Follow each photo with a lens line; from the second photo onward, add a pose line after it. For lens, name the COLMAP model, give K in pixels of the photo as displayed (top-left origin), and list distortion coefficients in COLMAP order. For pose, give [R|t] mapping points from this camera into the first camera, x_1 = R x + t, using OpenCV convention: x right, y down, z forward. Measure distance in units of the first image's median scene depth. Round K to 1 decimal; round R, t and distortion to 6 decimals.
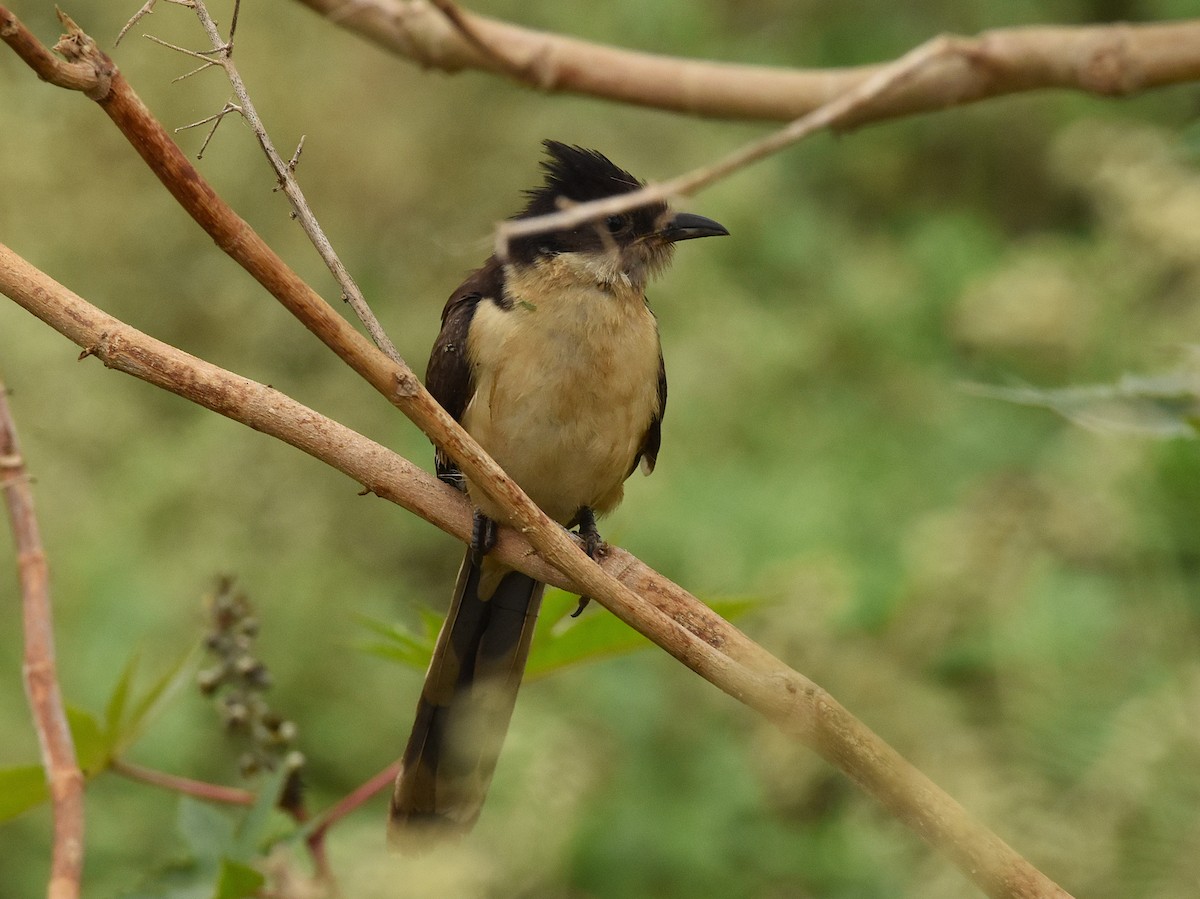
lens RADIAL K [[592.2, 0, 809.0], [0, 592.2, 376.7], [0, 0, 1]] dist [-0.000160, 0.000968]
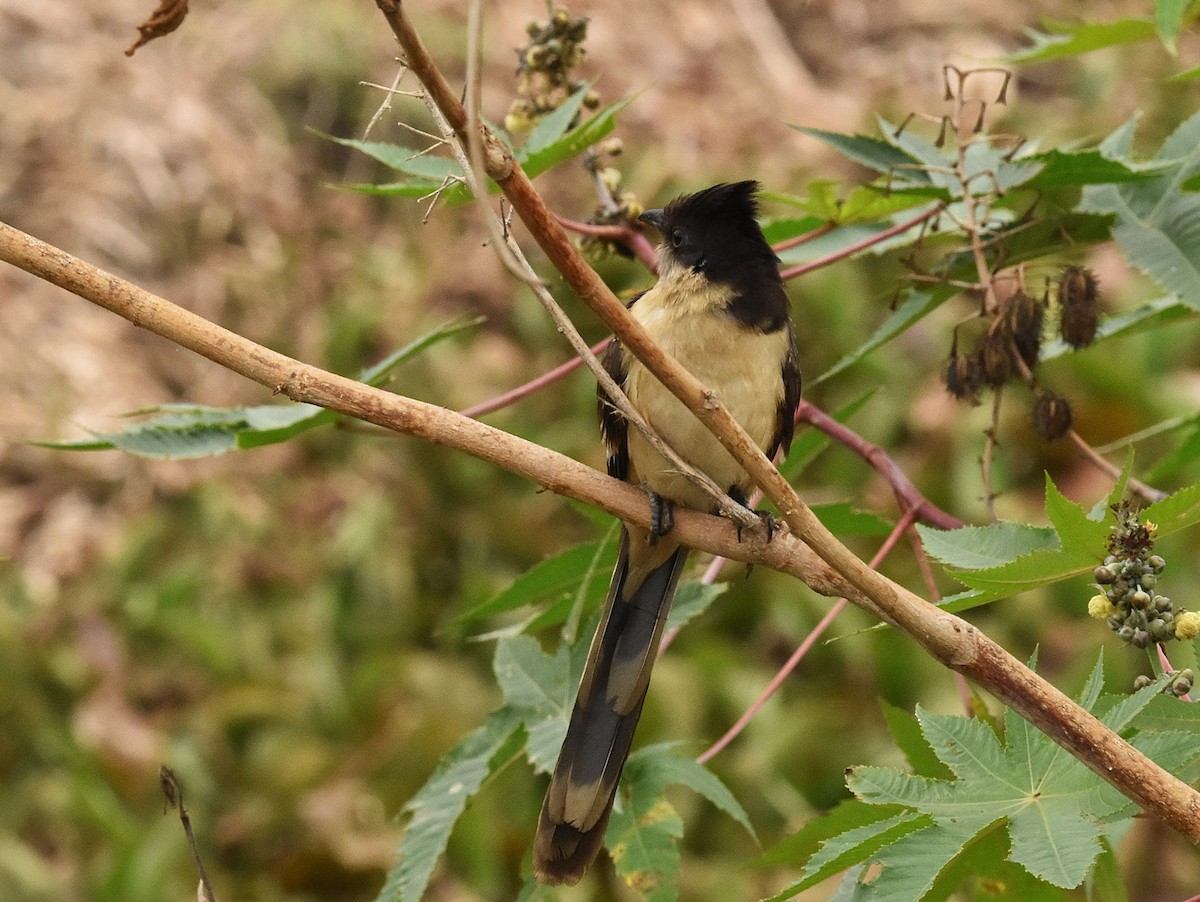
lens RADIAL K [[489.9, 0, 667.0], [0, 489.9, 369.9], [0, 0, 1]] dist [-0.001227, 0.000383]
pose [[0.997738, -0.067080, 0.004319, -0.524073], [0.067073, 0.997747, 0.001725, -0.036488], [-0.004425, -0.001431, 0.999989, 0.004789]]
